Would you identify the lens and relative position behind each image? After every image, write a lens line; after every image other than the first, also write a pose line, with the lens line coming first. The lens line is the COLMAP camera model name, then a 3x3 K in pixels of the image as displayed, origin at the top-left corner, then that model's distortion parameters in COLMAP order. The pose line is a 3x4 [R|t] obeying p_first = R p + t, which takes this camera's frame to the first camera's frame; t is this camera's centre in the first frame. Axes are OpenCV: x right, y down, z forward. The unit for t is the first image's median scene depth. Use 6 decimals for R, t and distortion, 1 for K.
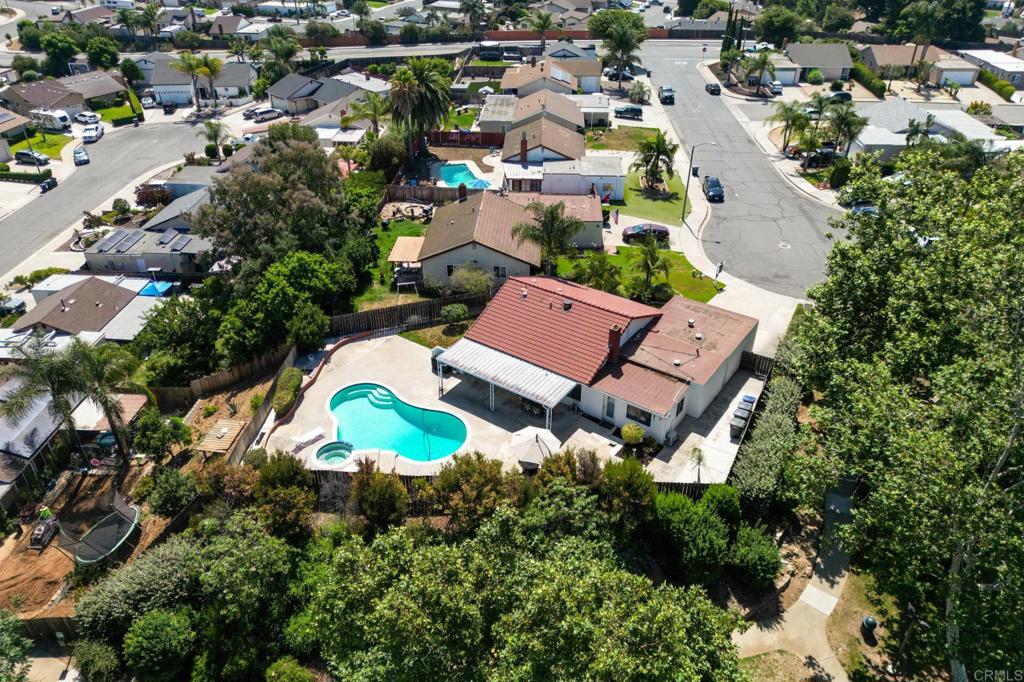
lens RADIAL K [[715.4, 0, 512.0], [0, 715.4, 341.0], [0, 0, 1]] dist [0.066612, -0.055617]
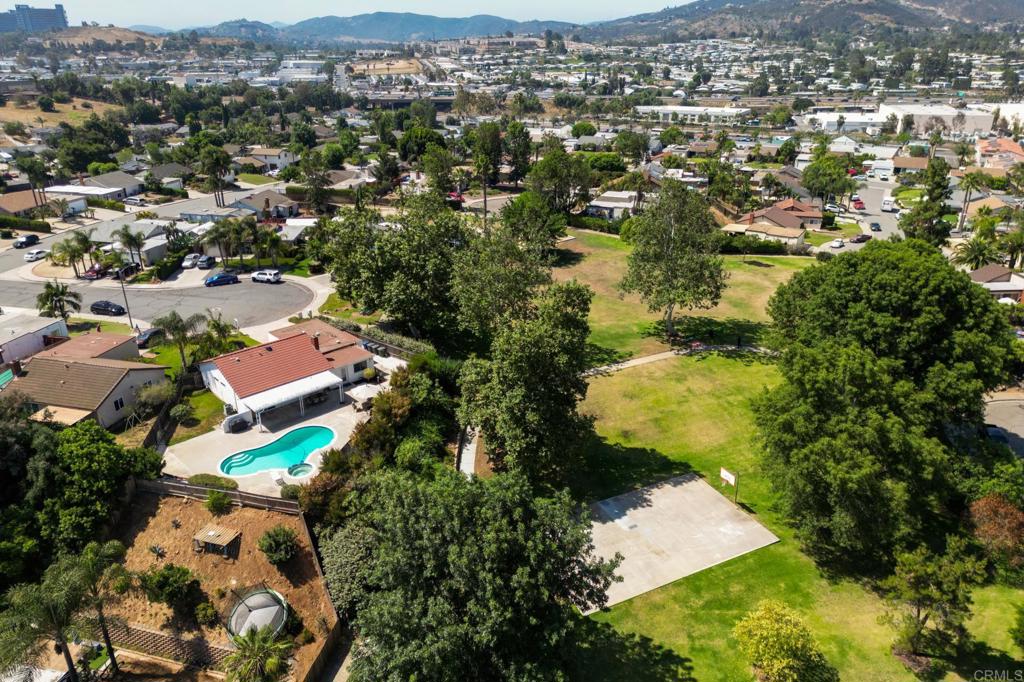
lens RADIAL K [[715.4, 0, 512.0], [0, 715.4, 341.0], [0, 0, 1]] dist [0.066612, -0.055617]
pose [[0.200674, -0.399002, 0.894722, -1.260152], [0.521152, 0.816826, 0.247377, -0.182585], [-0.829536, 0.416644, 0.371857, -0.024085]]
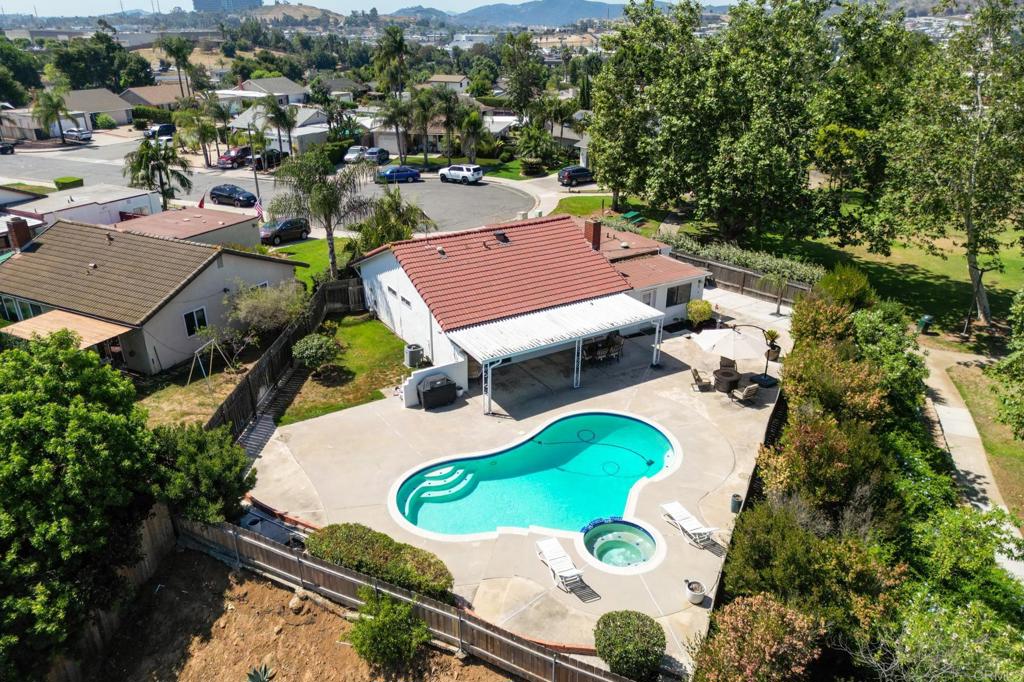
lens RADIAL K [[715.4, 0, 512.0], [0, 715.4, 341.0], [0, 0, 1]] dist [0.066612, -0.055617]
pose [[0.399443, -0.382357, 0.833216, -0.582579], [0.486997, 0.858529, 0.160506, -0.072802], [-0.776710, 0.341661, 0.529140, 0.678887]]
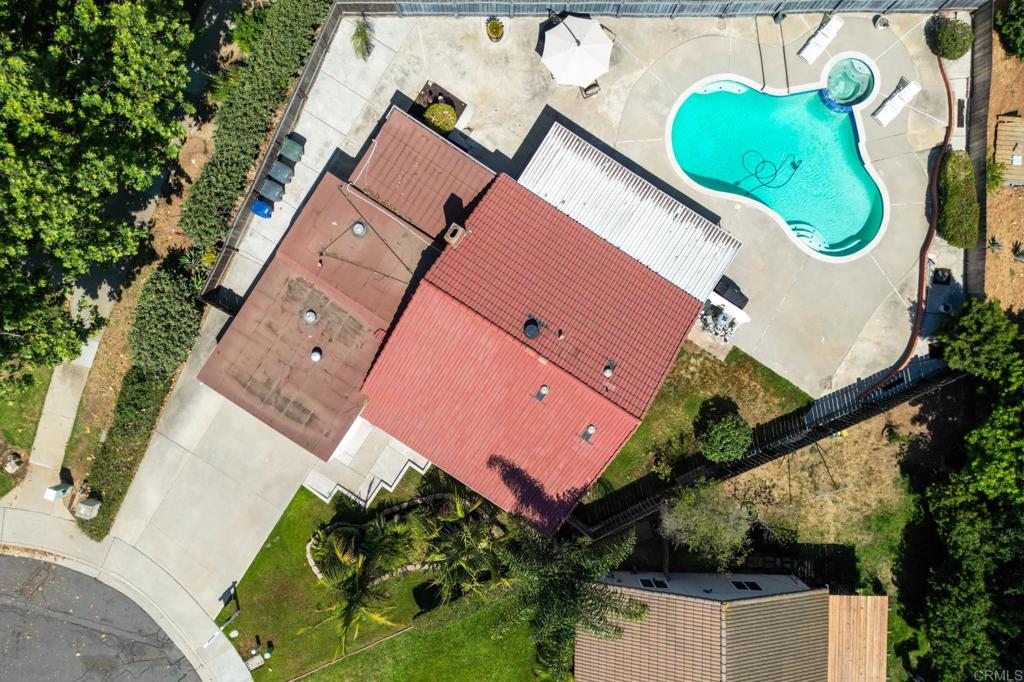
lens RADIAL K [[715.4, 0, 512.0], [0, 715.4, 341.0], [0, 0, 1]] dist [0.066612, -0.055617]
pose [[-0.999078, 0.042401, -0.006802, 0.104130], [-0.029188, -0.554307, 0.831800, -0.546863], [0.031499, 0.831231, 0.555033, 0.731604]]
